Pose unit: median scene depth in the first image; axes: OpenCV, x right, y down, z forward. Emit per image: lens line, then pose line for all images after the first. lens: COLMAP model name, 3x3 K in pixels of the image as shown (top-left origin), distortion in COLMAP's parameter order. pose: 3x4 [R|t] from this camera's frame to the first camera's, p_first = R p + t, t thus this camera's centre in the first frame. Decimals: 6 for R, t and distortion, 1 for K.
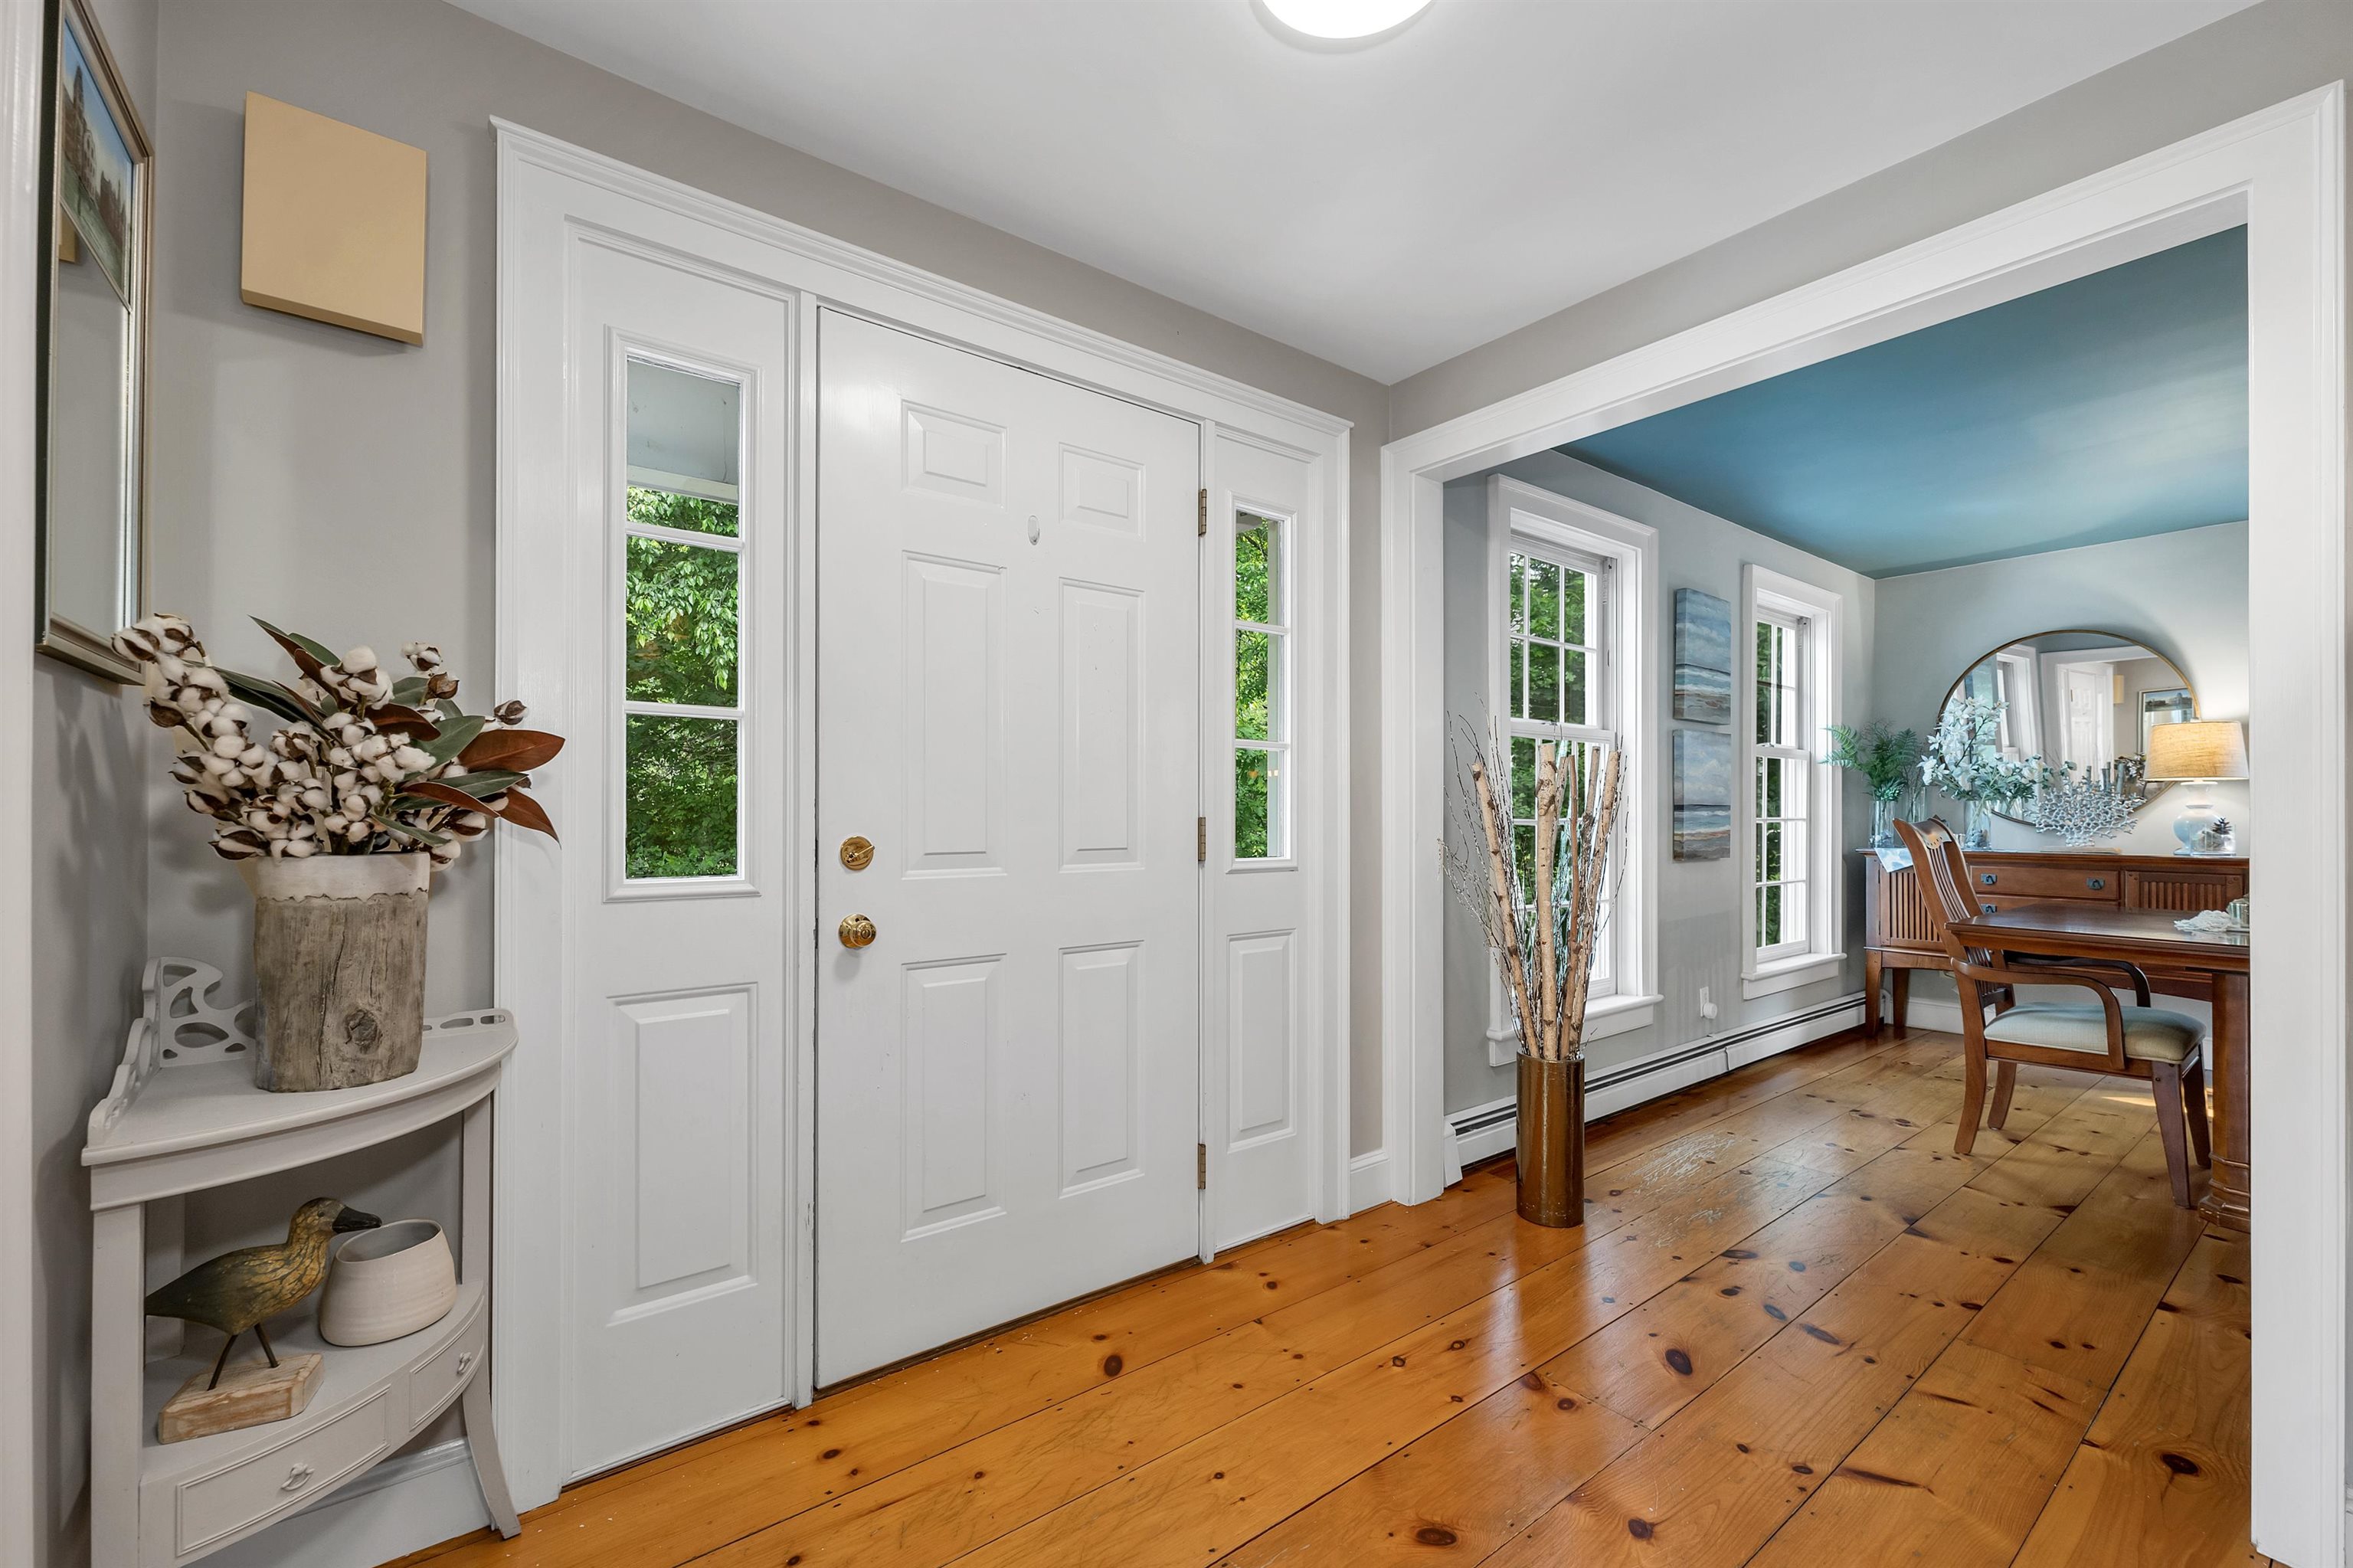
lens RADIAL K [[973.9, 0, 1176.5], [0, 973.9, 813.6], [0, 0, 1]] dist [0.001132, 0.000200]
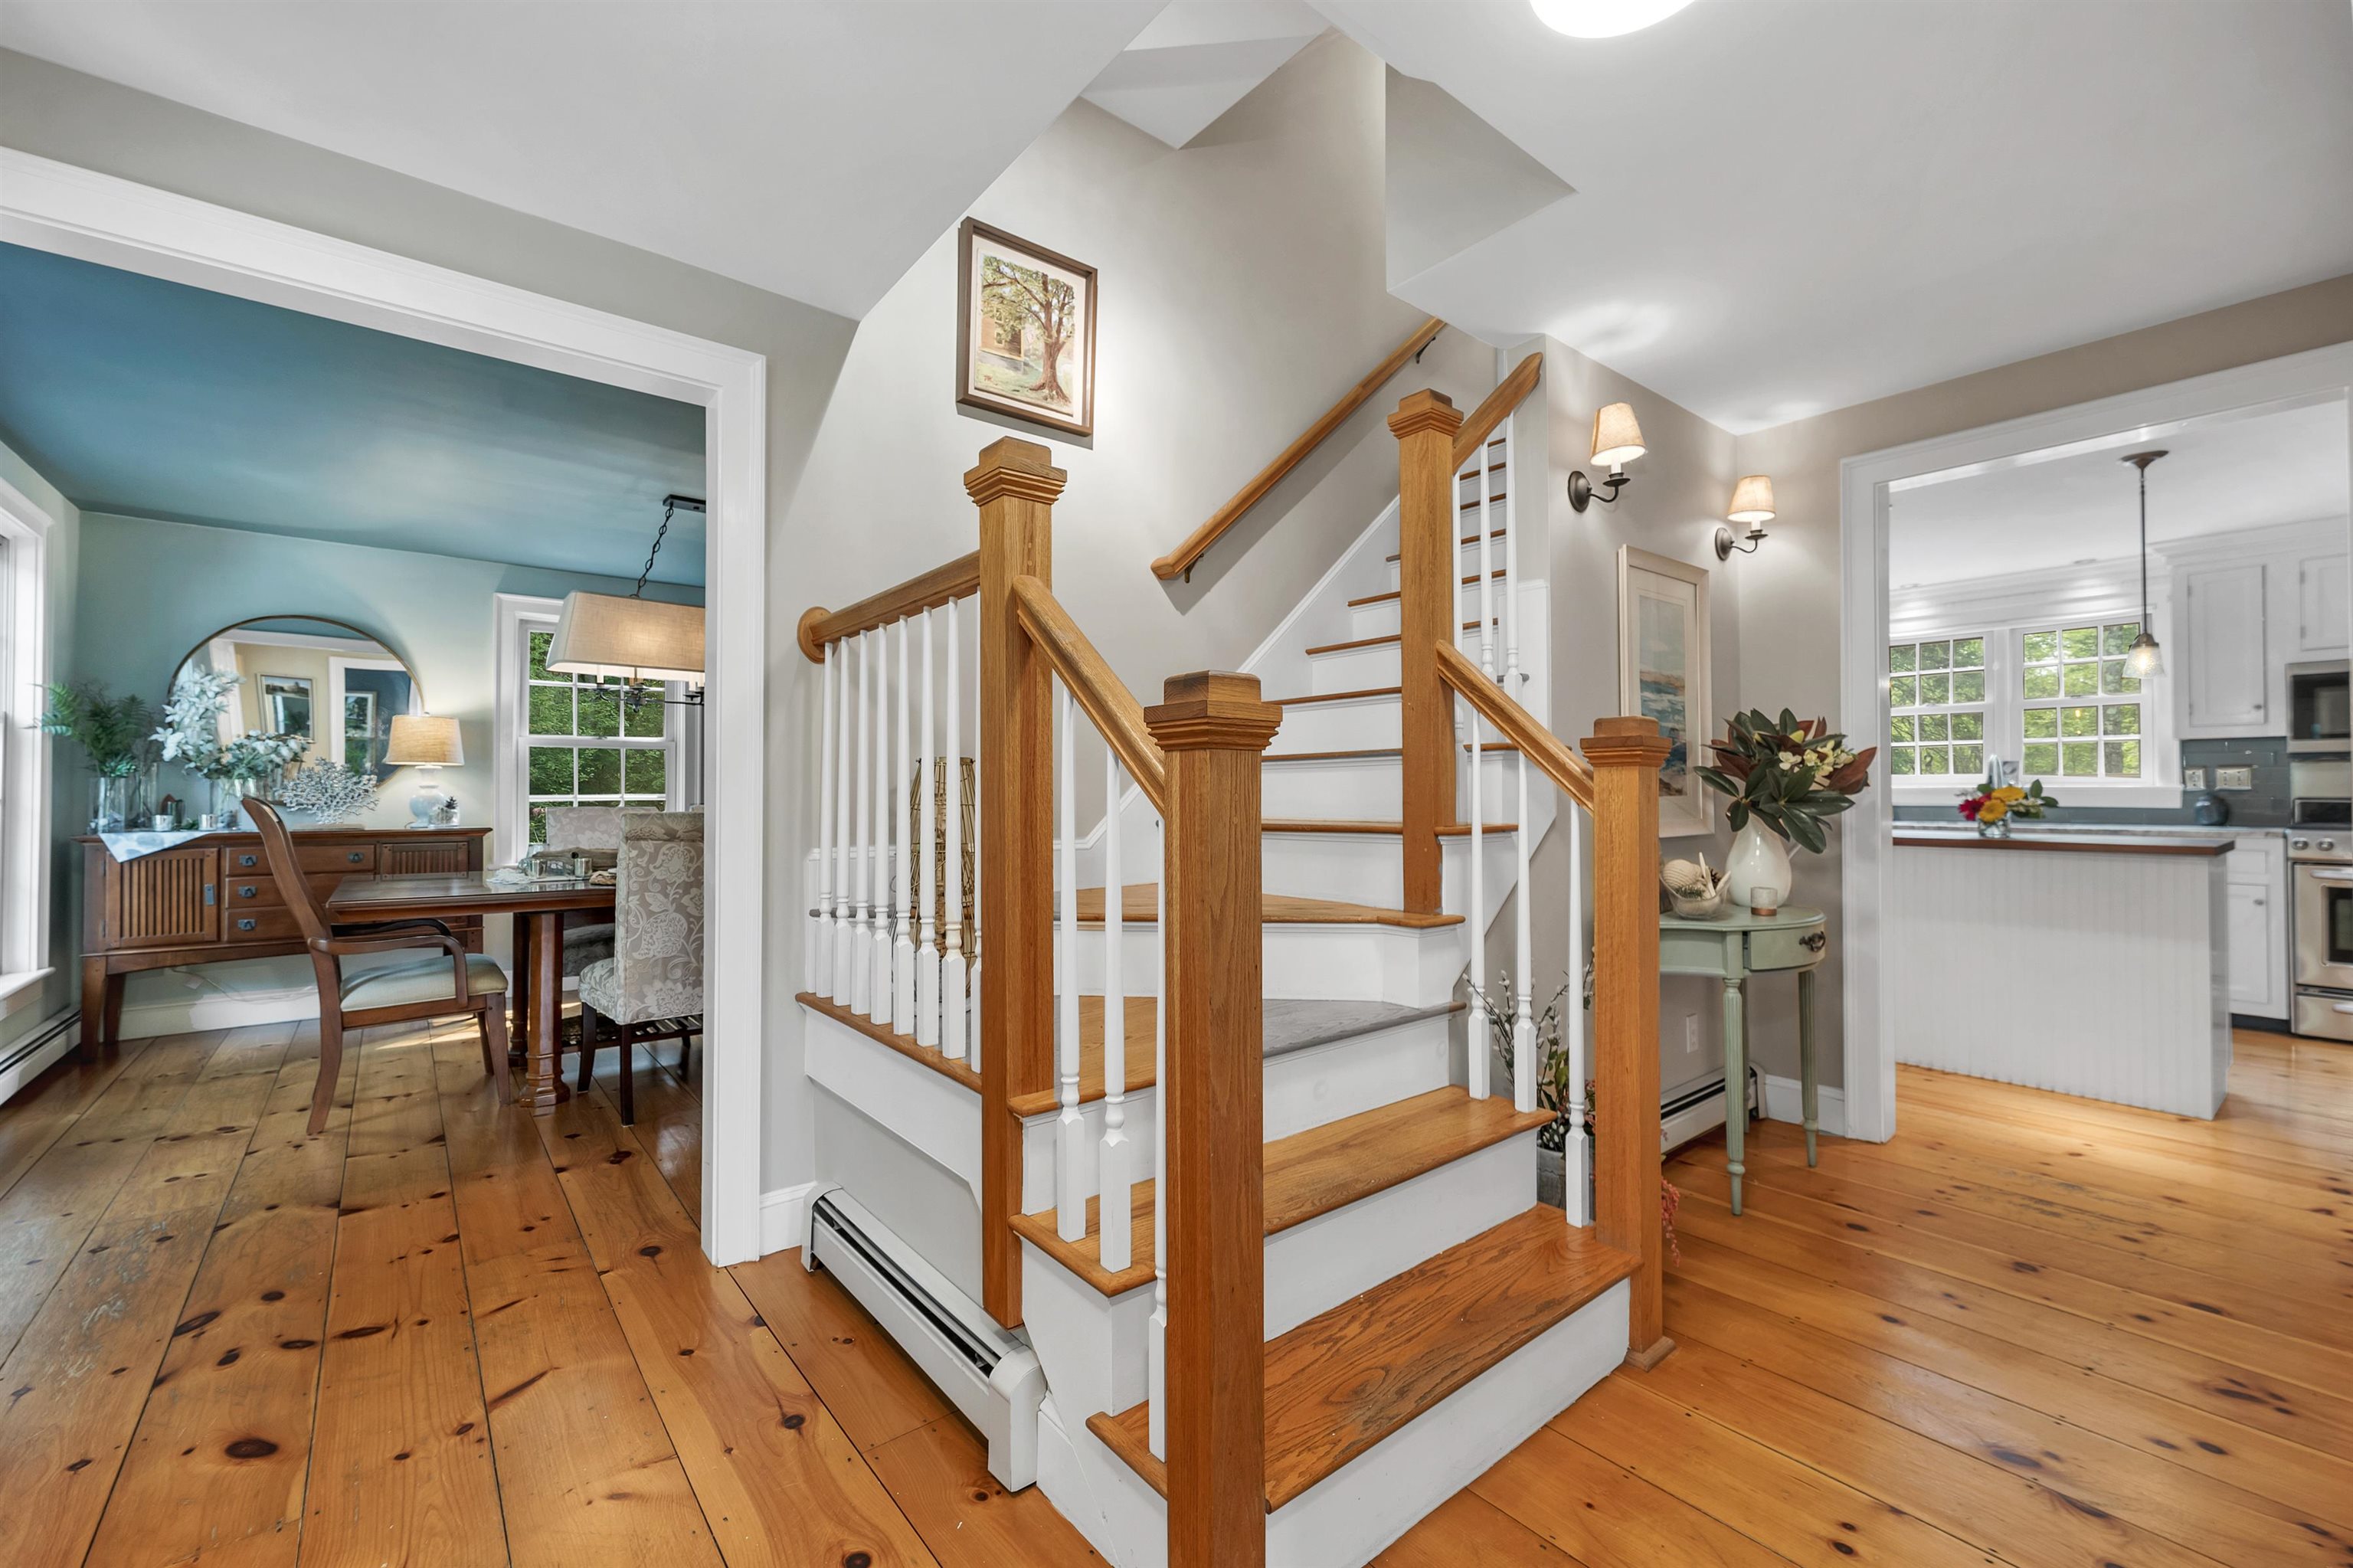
lens RADIAL K [[965.5, 0, 1179.9], [0, 965.5, 785.7], [0, 0, 1]] dist [0.004228, 0.000156]
pose [[-0.028112, 0.007720, 0.999575, -0.230725], [0.000804, 0.999970, -0.007701, 0.001802], [-0.999604, 0.000587, -0.028117, 0.156012]]
